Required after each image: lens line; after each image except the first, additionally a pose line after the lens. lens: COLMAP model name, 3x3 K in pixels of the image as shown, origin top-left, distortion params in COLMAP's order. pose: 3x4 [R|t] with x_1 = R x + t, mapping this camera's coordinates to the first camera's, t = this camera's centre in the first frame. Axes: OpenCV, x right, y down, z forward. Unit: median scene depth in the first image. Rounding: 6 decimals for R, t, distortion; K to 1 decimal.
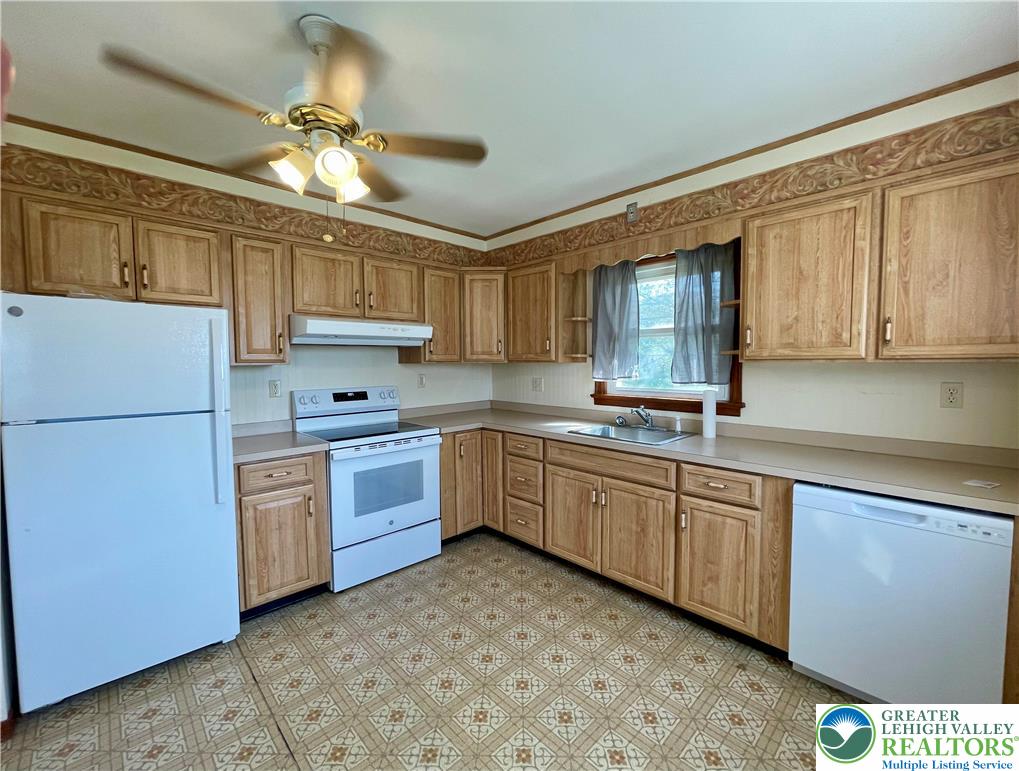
lens RADIAL K [[411.5, 0, 510.8], [0, 411.5, 385.5], [0, 0, 1]] dist [-0.002389, -0.000810]
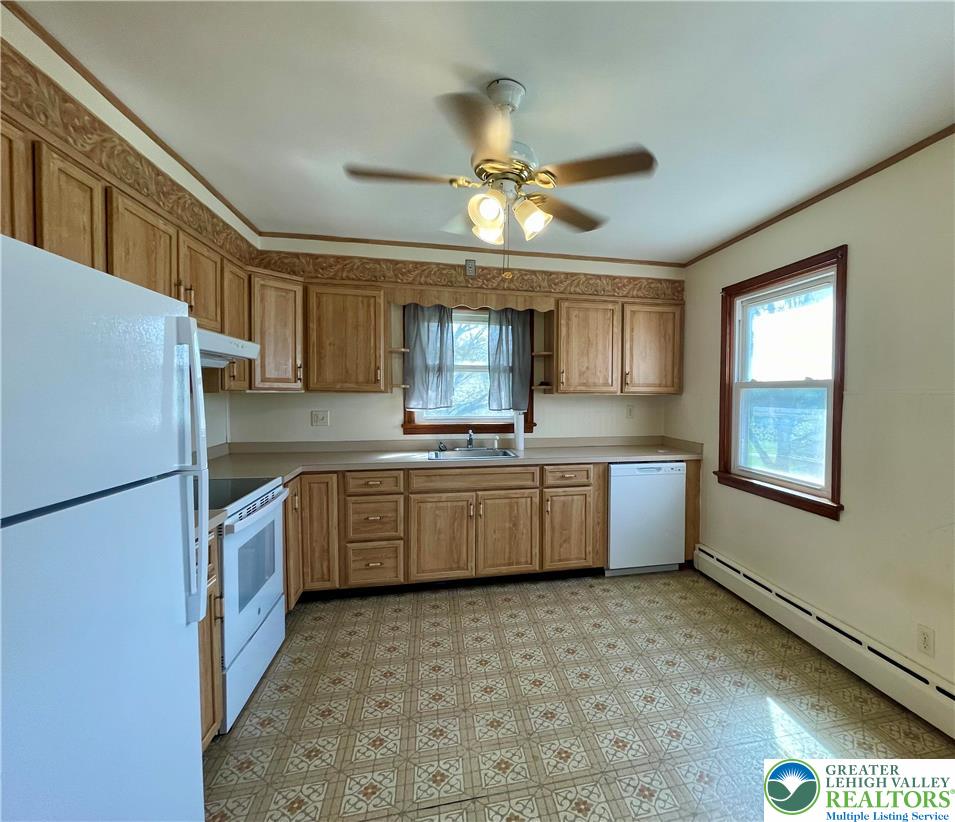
lens RADIAL K [[509.1, 0, 478.1], [0, 509.1, 410.2], [0, 0, 1]] dist [-0.004798, -0.000269]
pose [[0.541850, -0.018714, 0.840267, -0.974117], [0.039190, 0.999227, -0.003018, -0.003519], [-0.839561, 0.034565, 0.542165, 0.207108]]
